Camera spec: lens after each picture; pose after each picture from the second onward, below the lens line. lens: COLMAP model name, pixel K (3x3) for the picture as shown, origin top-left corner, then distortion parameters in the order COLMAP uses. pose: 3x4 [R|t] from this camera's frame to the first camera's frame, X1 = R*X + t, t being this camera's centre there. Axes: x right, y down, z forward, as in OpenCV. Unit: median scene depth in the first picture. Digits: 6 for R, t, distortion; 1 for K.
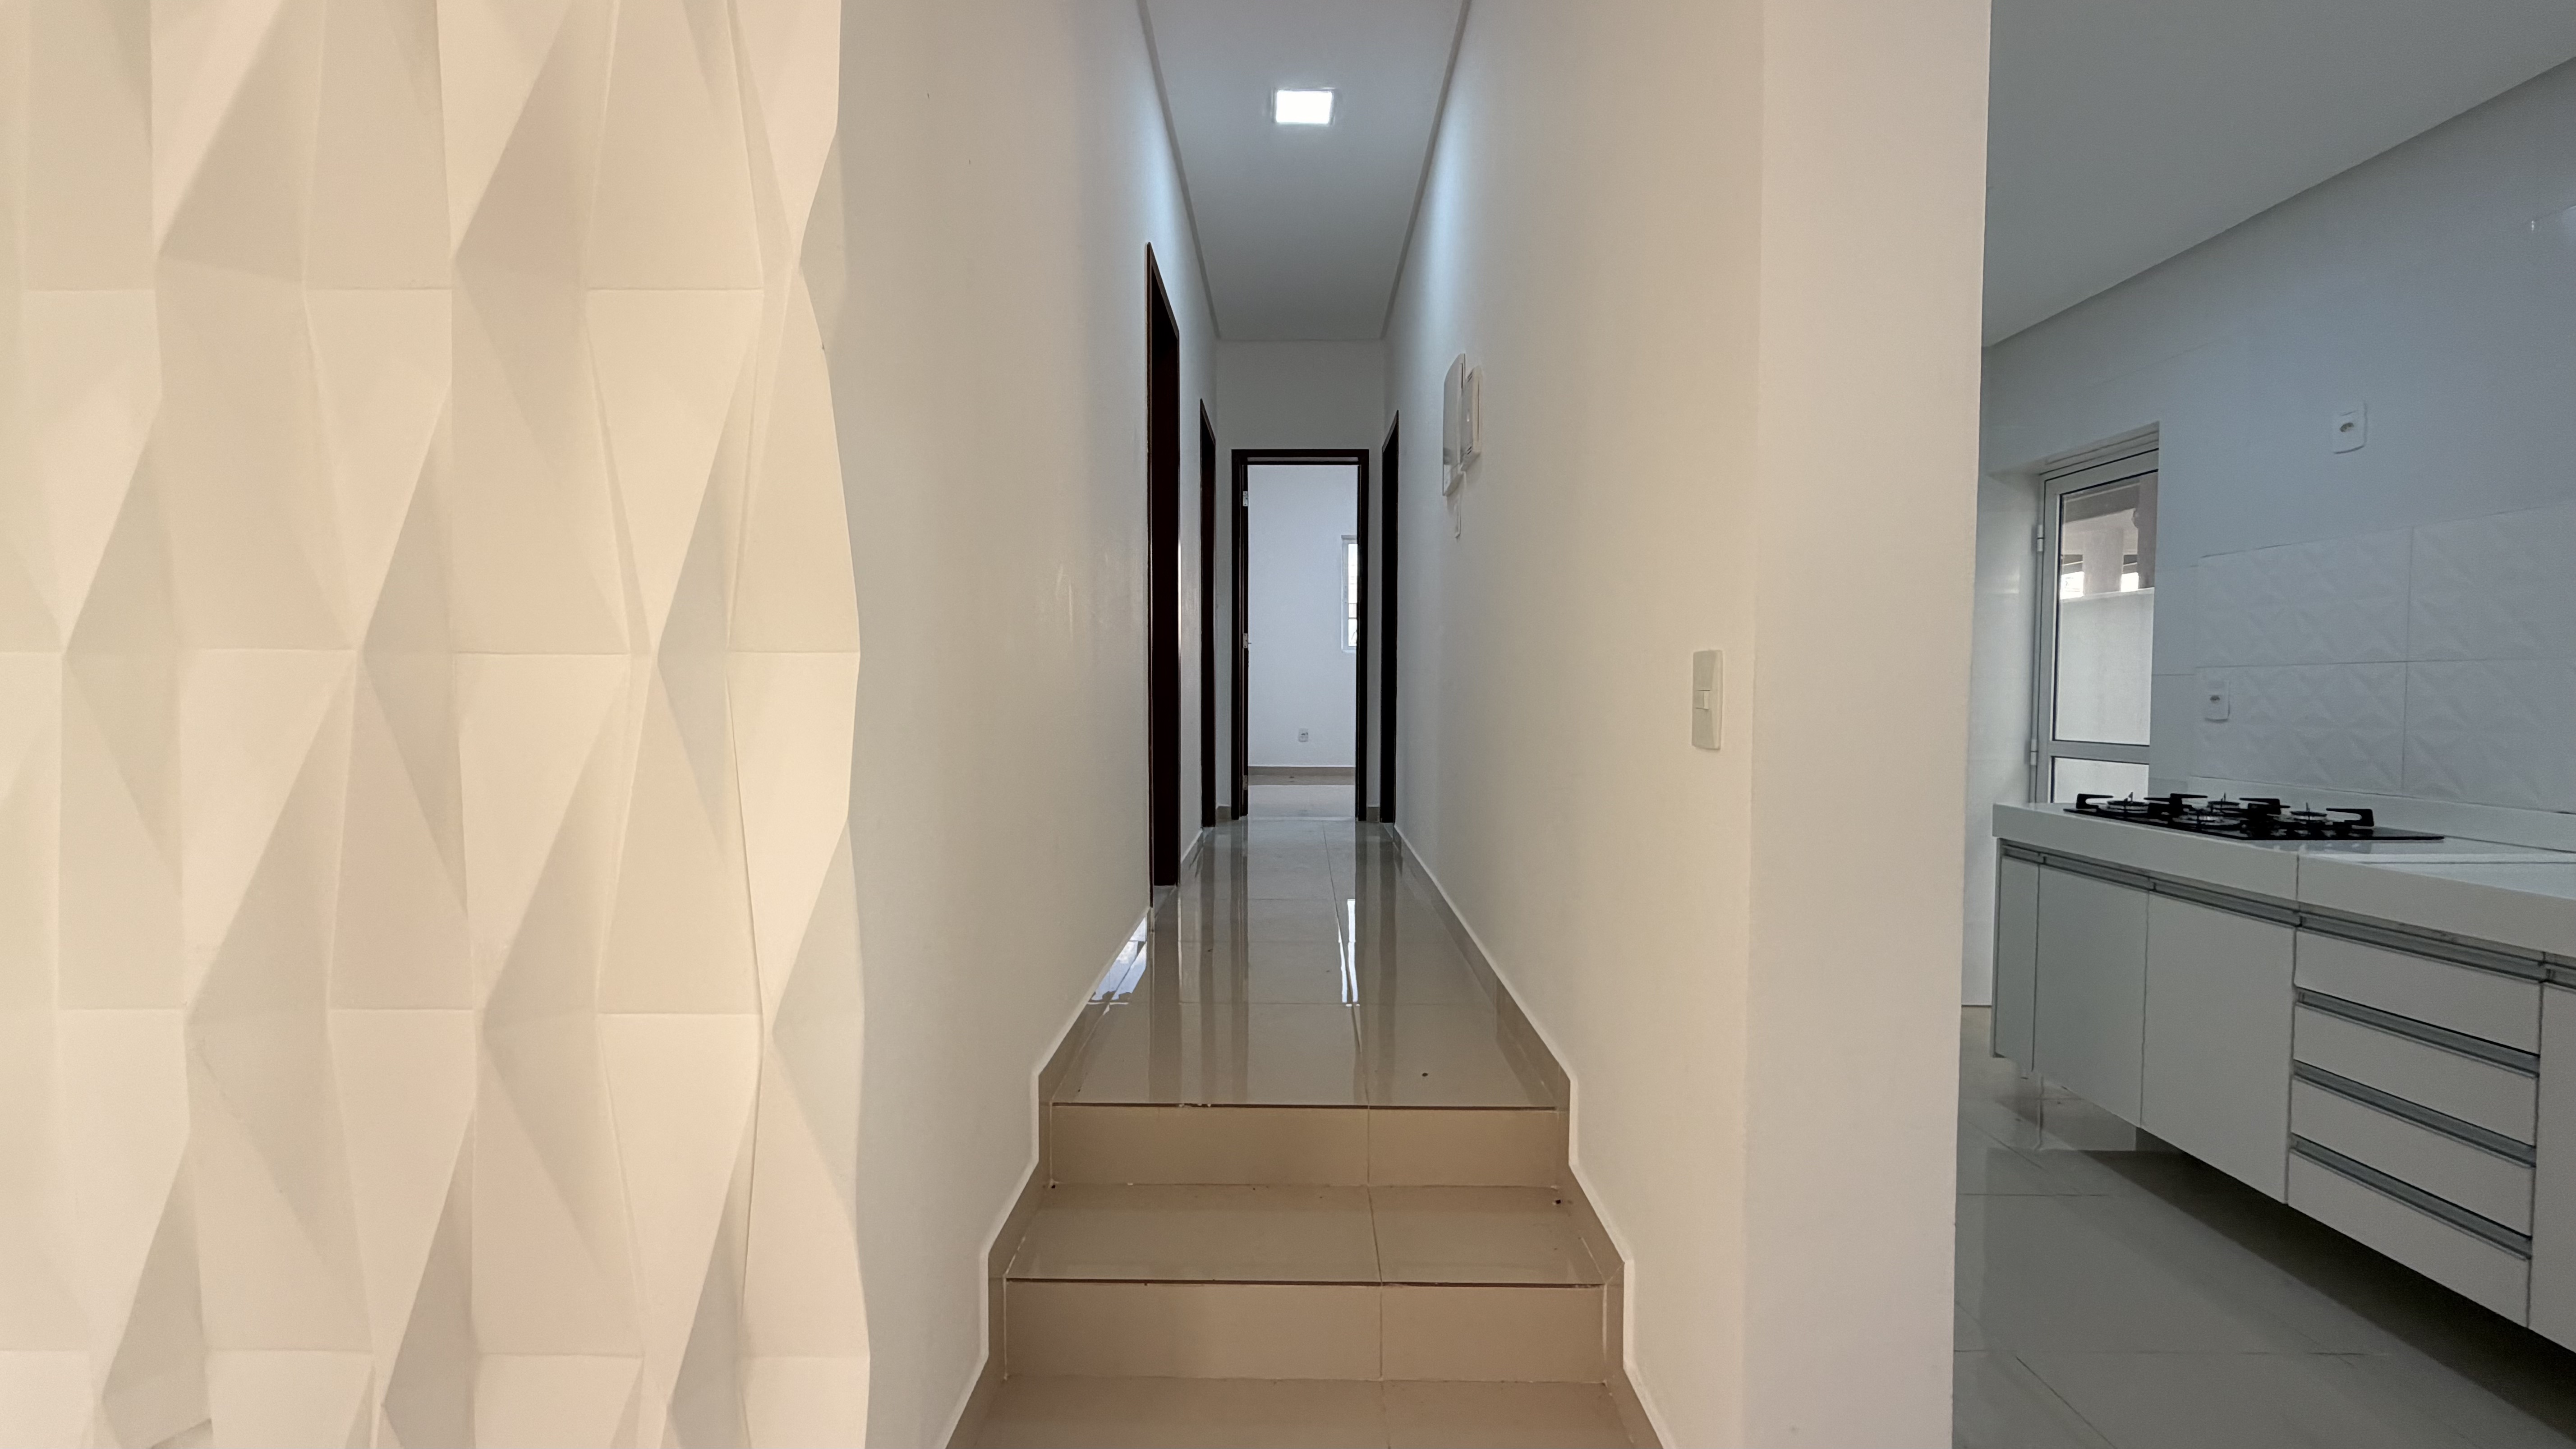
lens RADIAL K [[1022.6, 0, 1288.1], [0, 1022.6, 731.7], [0, 0, 1]] dist [-0.000436, -0.000002]
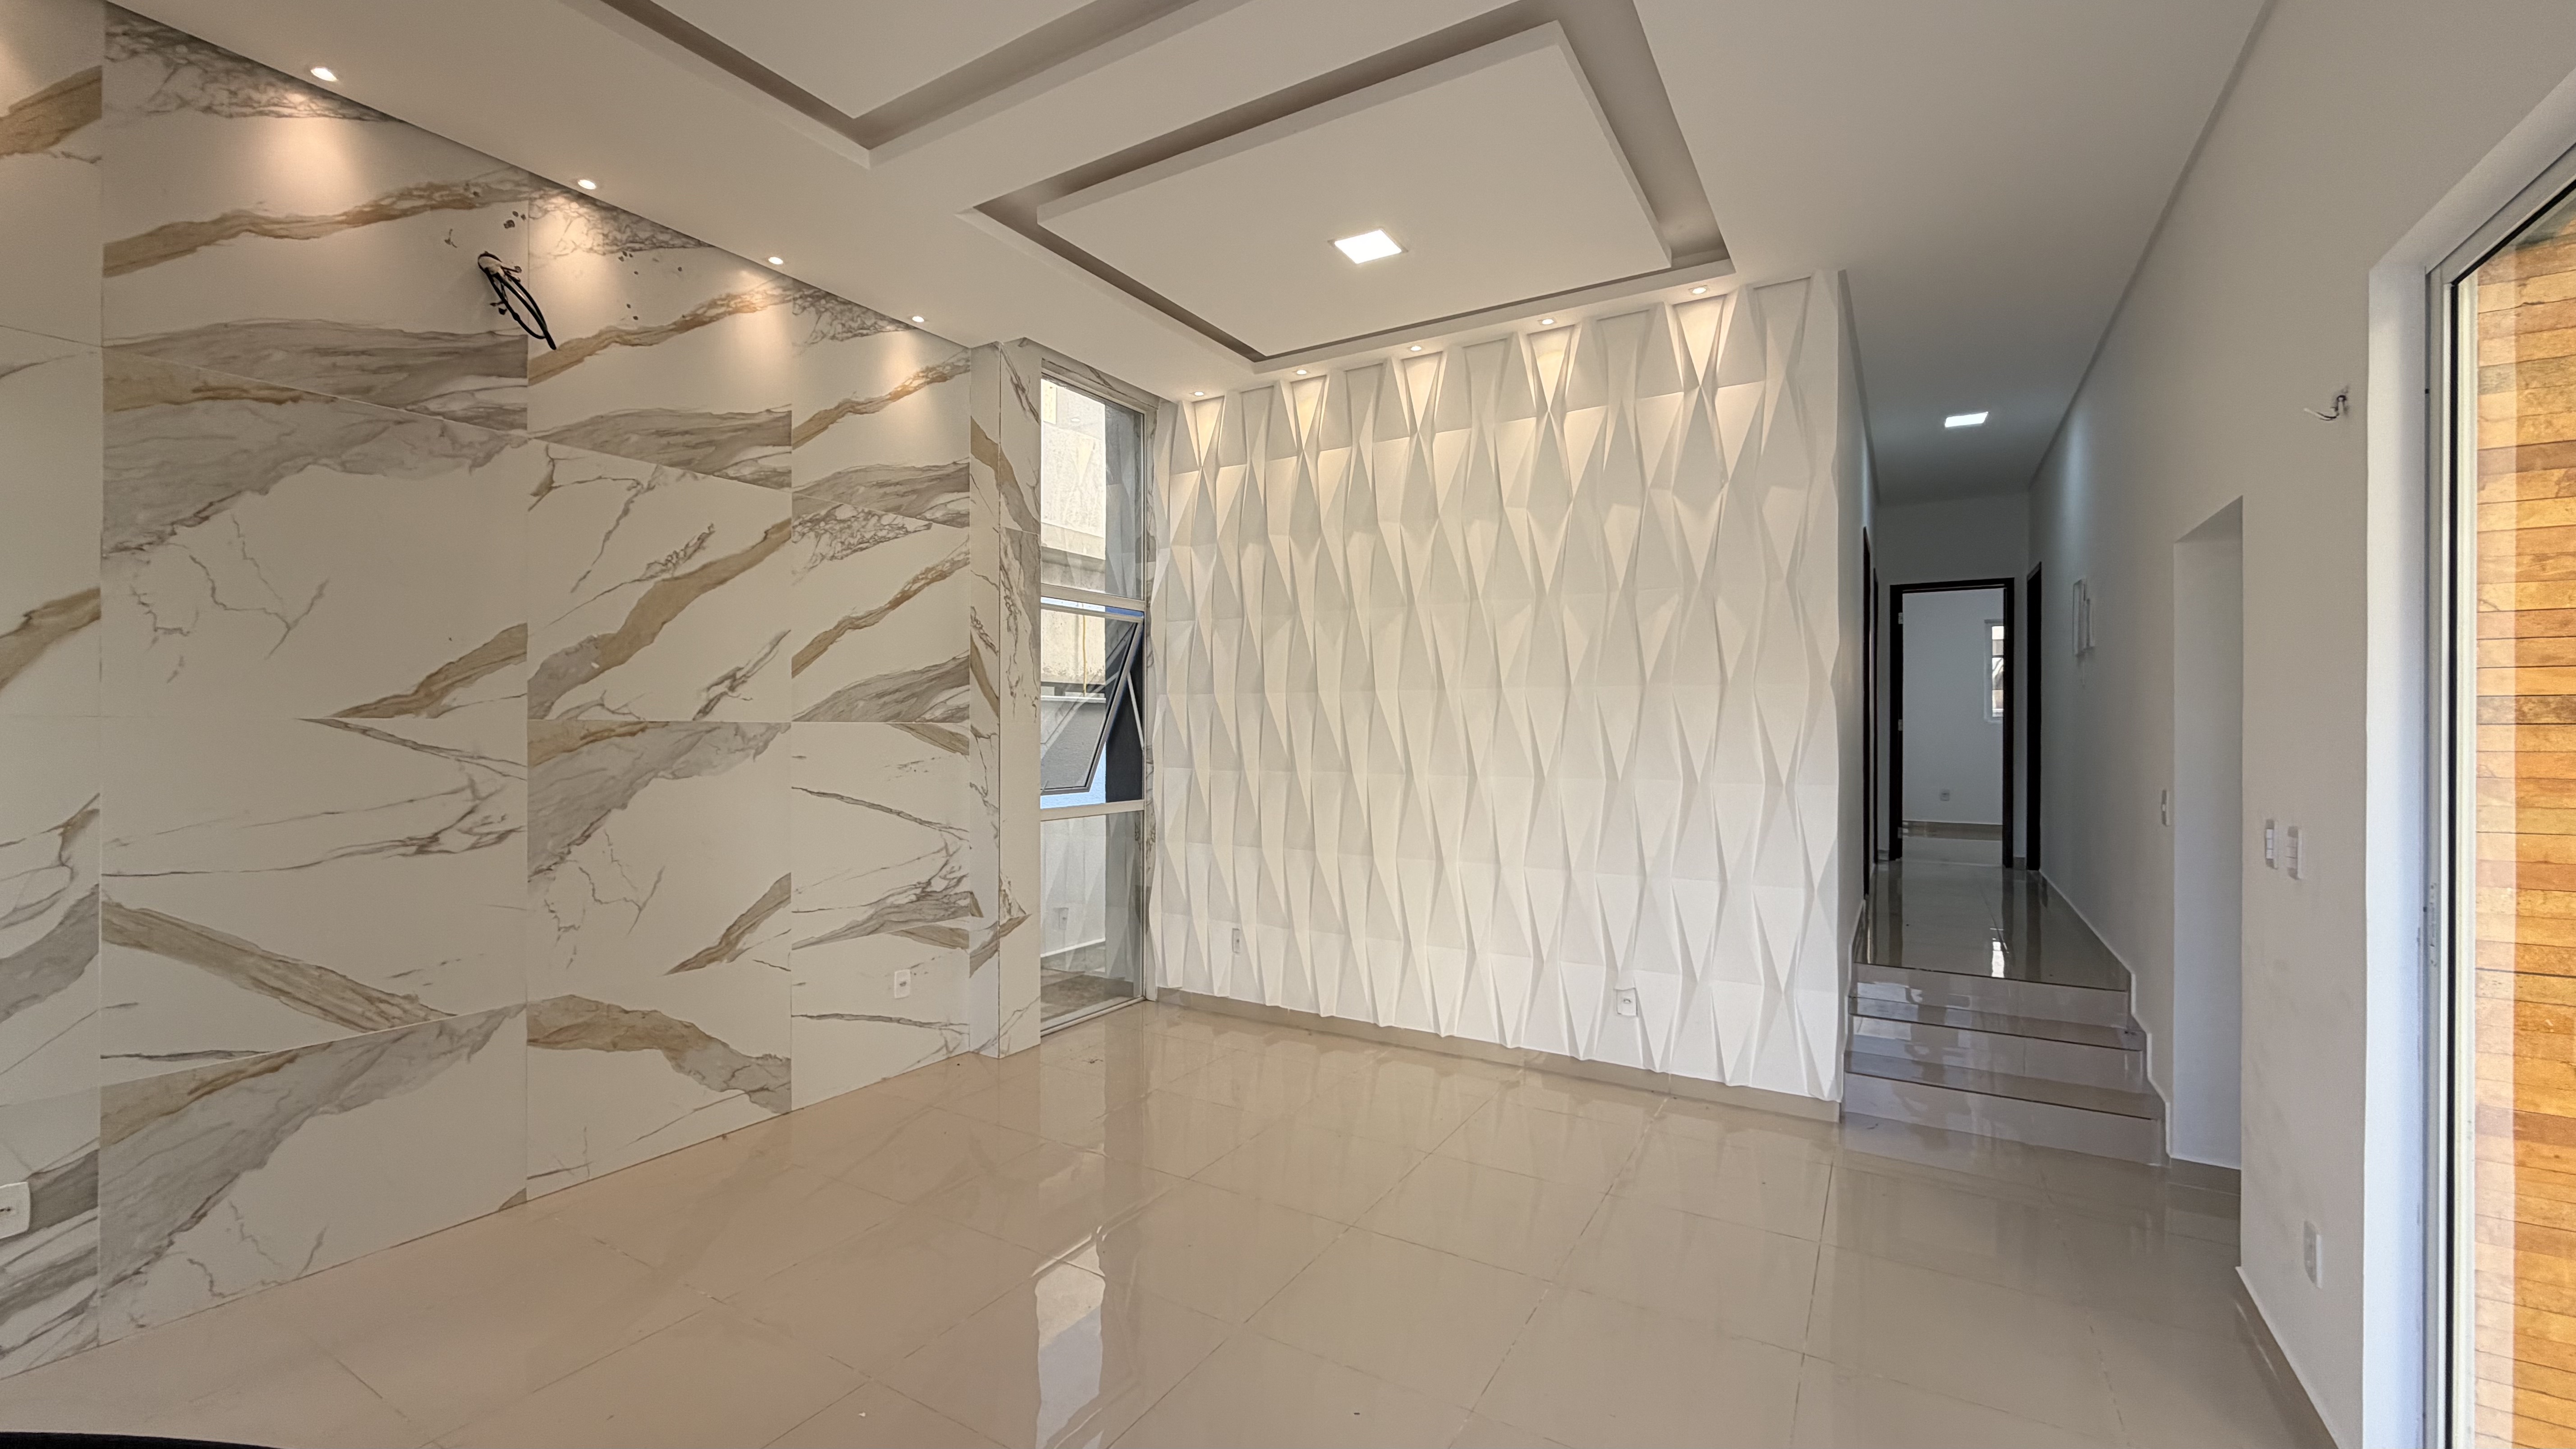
lens RADIAL K [[938.3, 0, 1339.4], [0, 938.3, 734.0], [0, 0, 1]] dist [0.001349, 0.000084]
pose [[0.854895, 0.000328, -0.518802, -0.036955], [-0.023990, 0.998955, -0.038899, -0.014231], [0.518247, 0.045700, 0.854009, -0.475977]]
